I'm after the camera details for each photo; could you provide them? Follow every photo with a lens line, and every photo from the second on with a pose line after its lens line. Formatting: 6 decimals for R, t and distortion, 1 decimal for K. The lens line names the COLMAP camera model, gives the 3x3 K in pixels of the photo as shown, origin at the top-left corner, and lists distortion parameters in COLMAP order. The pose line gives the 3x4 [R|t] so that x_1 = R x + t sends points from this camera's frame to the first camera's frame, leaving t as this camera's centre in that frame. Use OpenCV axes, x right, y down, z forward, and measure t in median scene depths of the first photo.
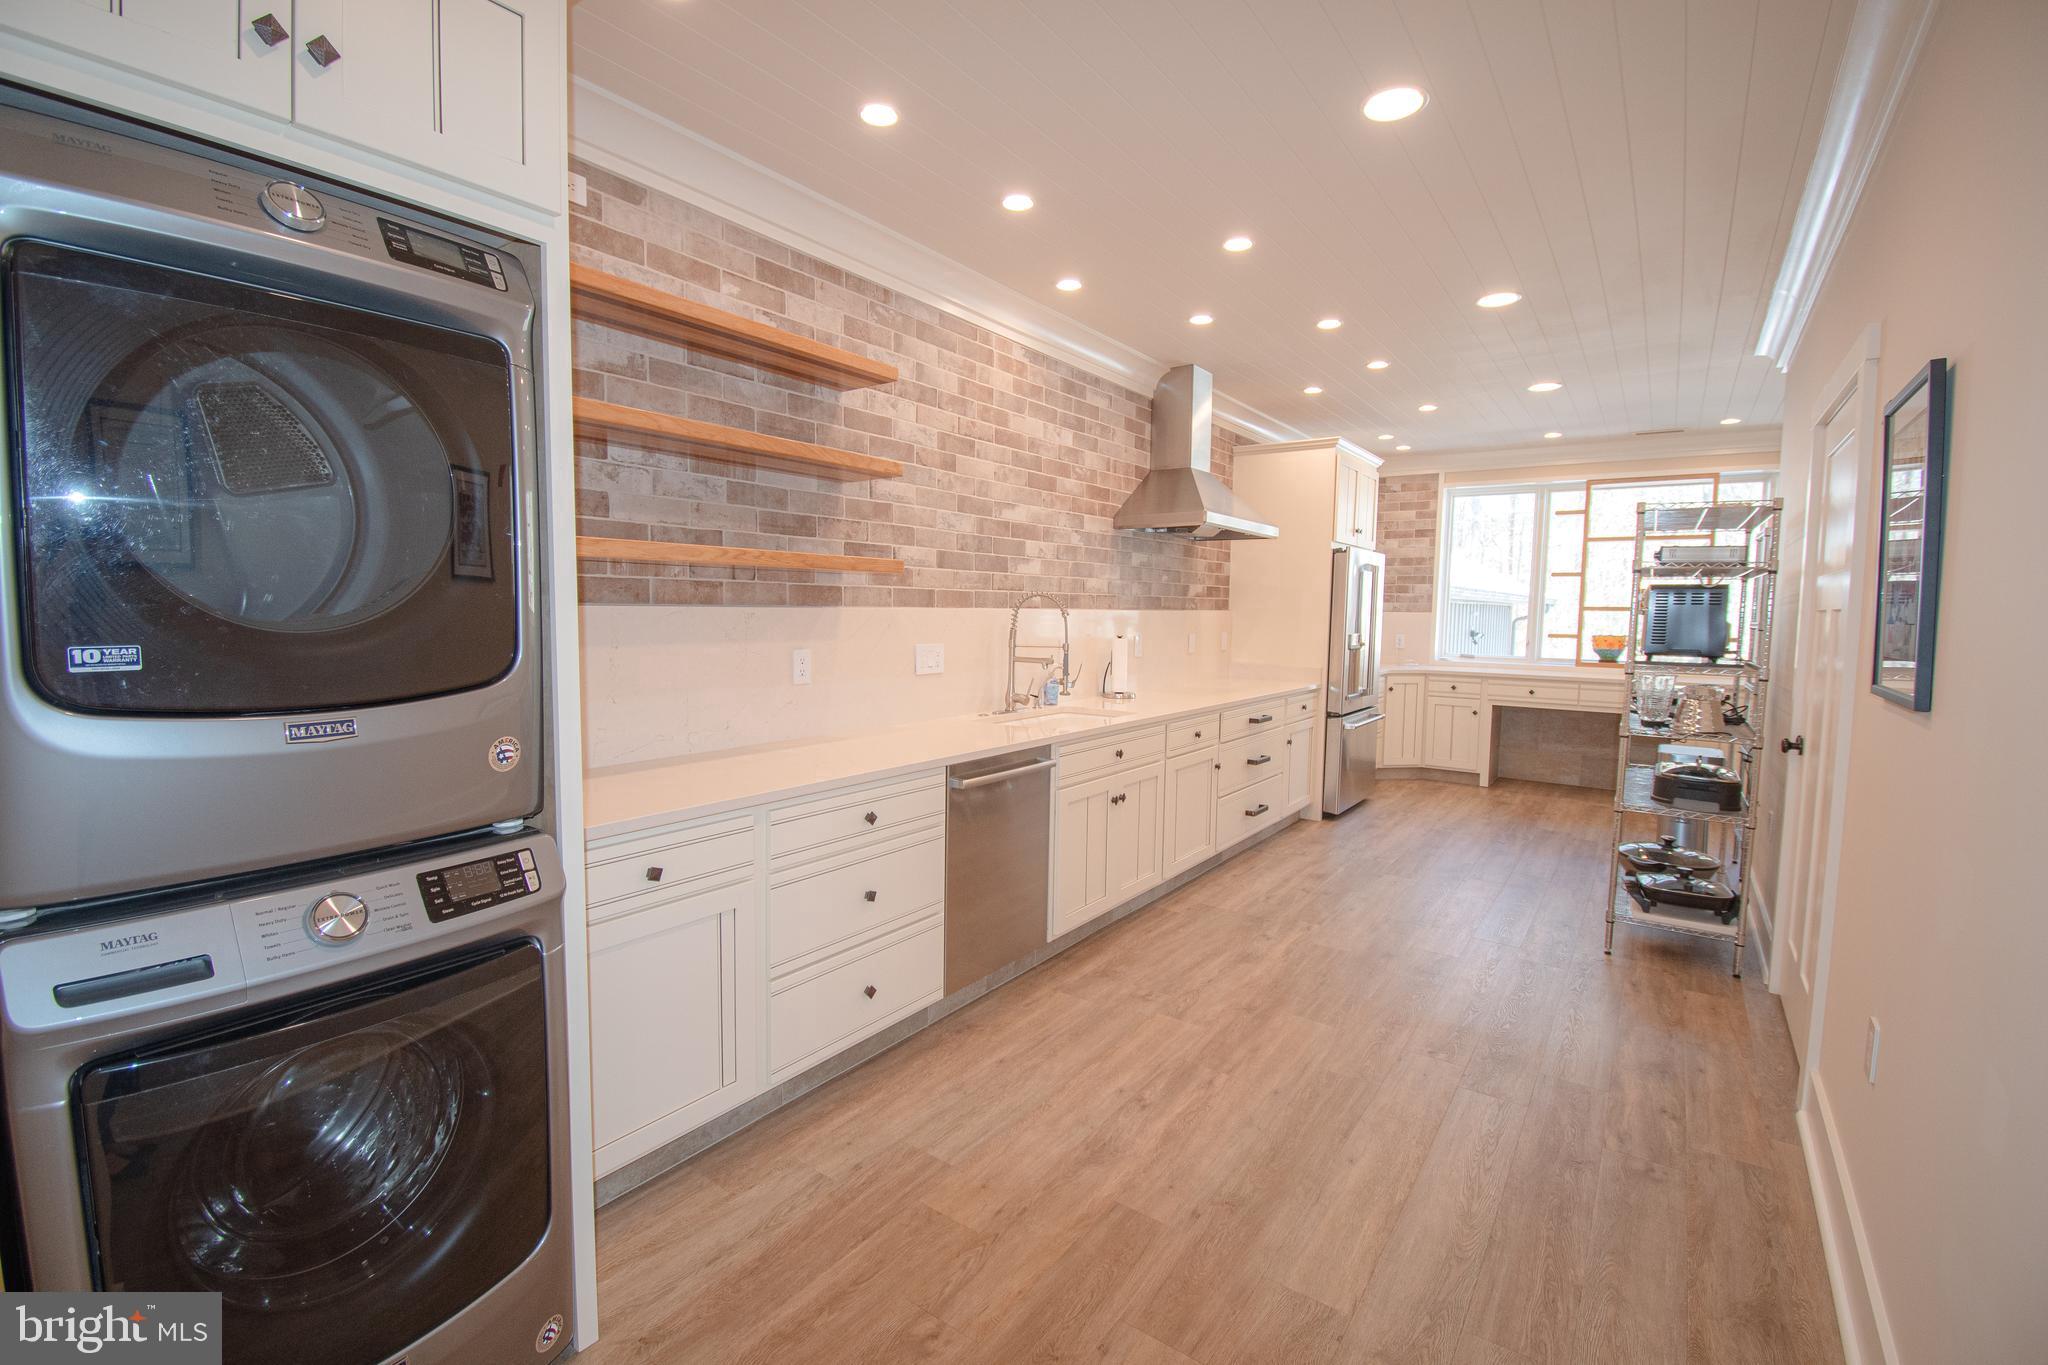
lens RADIAL K [[897.4, 0, 947.0], [0, 897.4, 677.5], [0, 0, 1]] dist [0.013982, -0.020232]
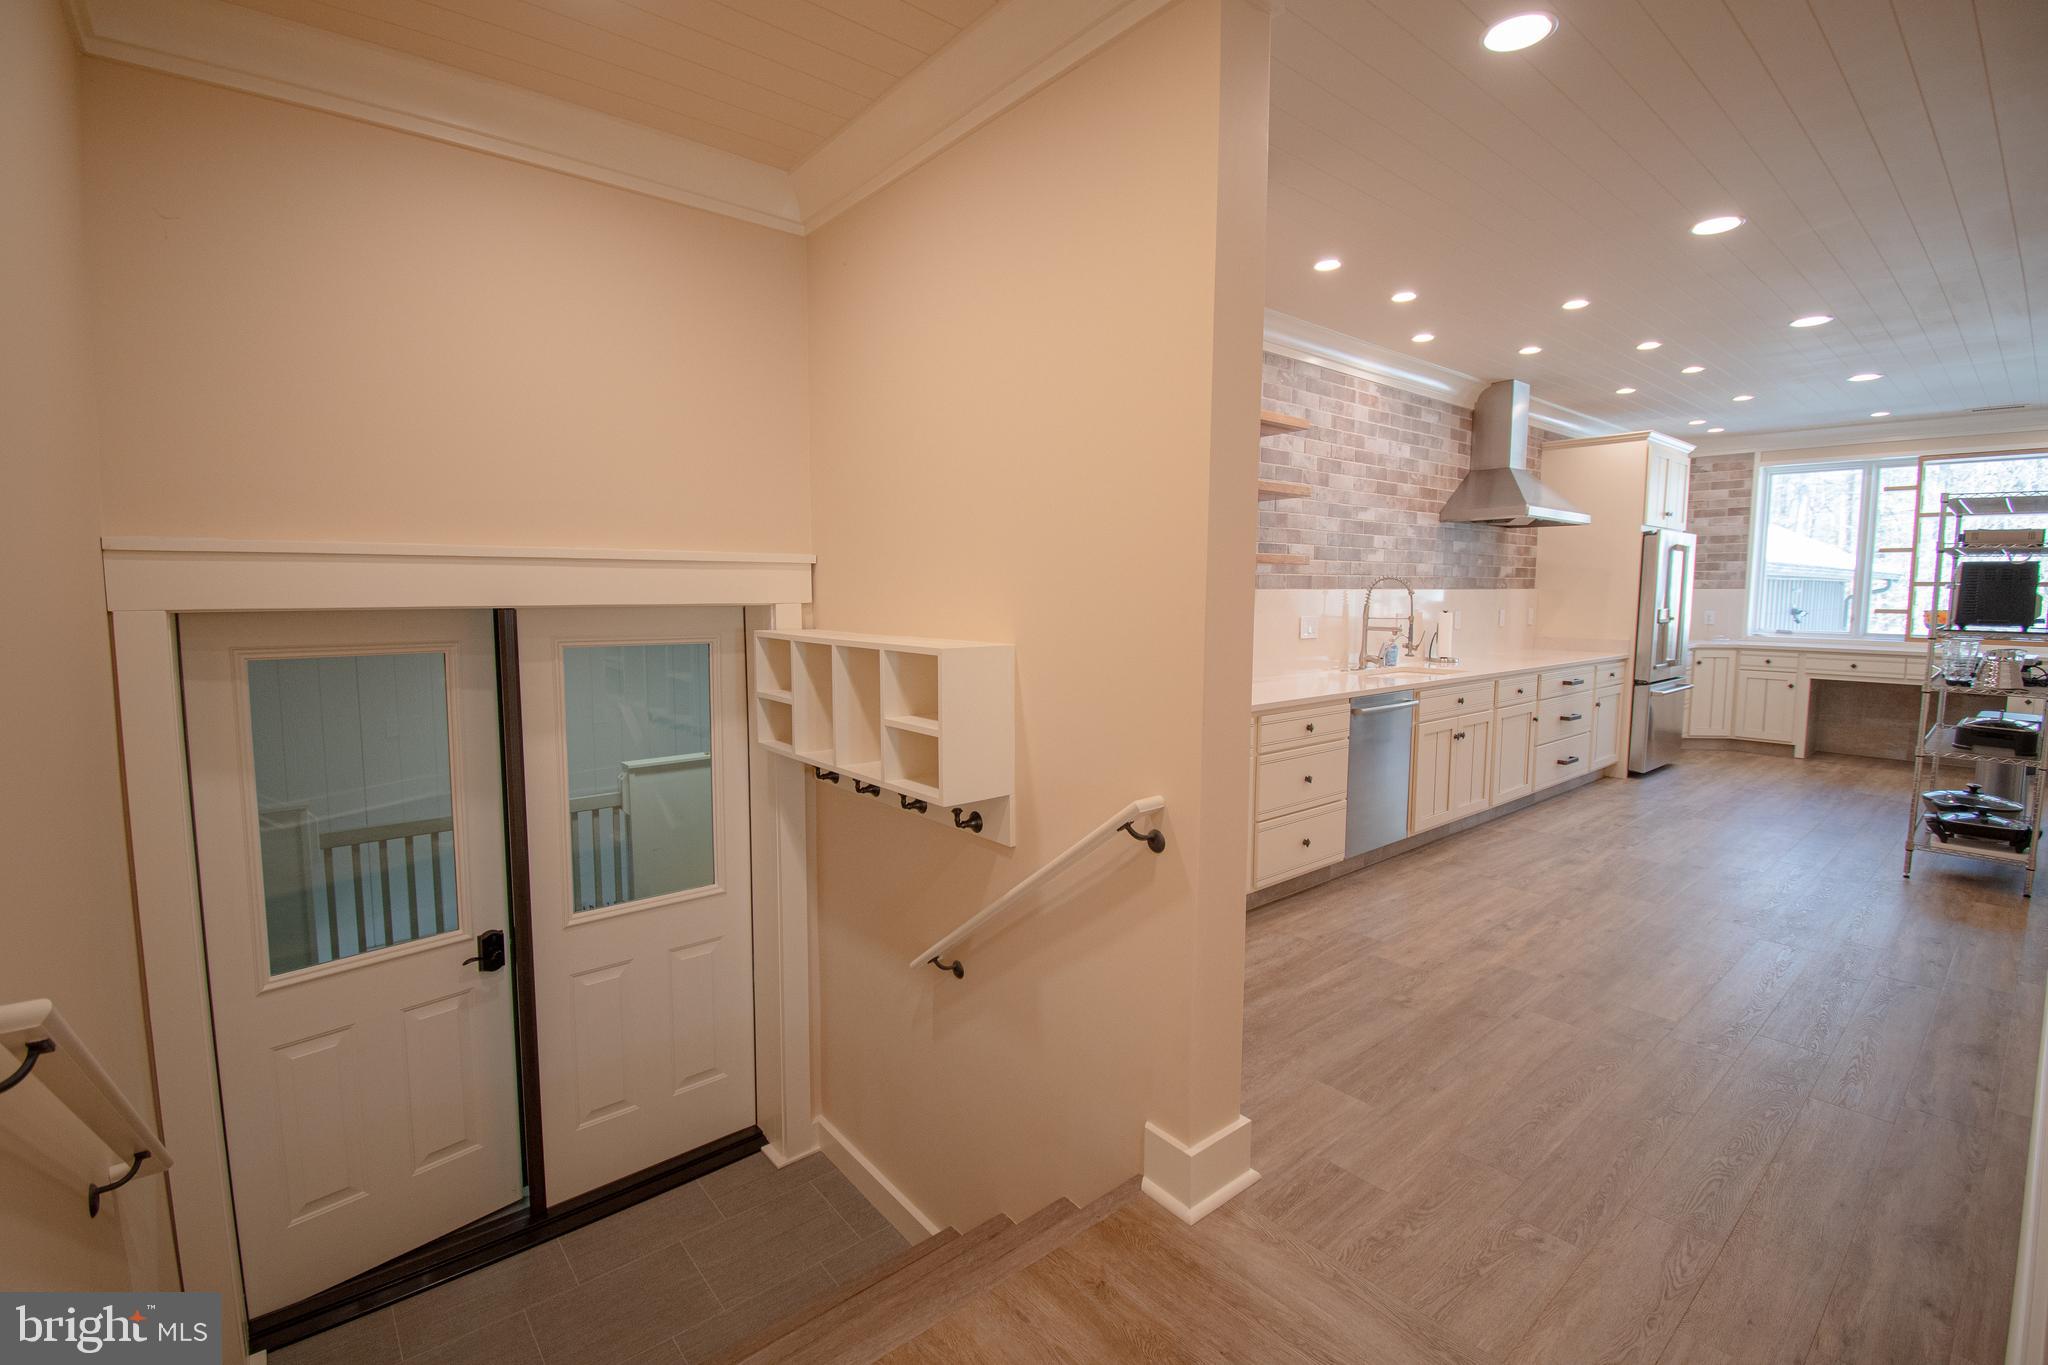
lens RADIAL K [[897.4, 0, 947.0], [0, 897.4, 677.5], [0, 0, 1]] dist [0.013982, -0.020232]
pose [[0.973037, 0.008826, -0.230481, -0.195625], [-0.005158, 0.999850, 0.016515, 0.029206], [0.230592, -0.014881, 0.972937, -0.363706]]
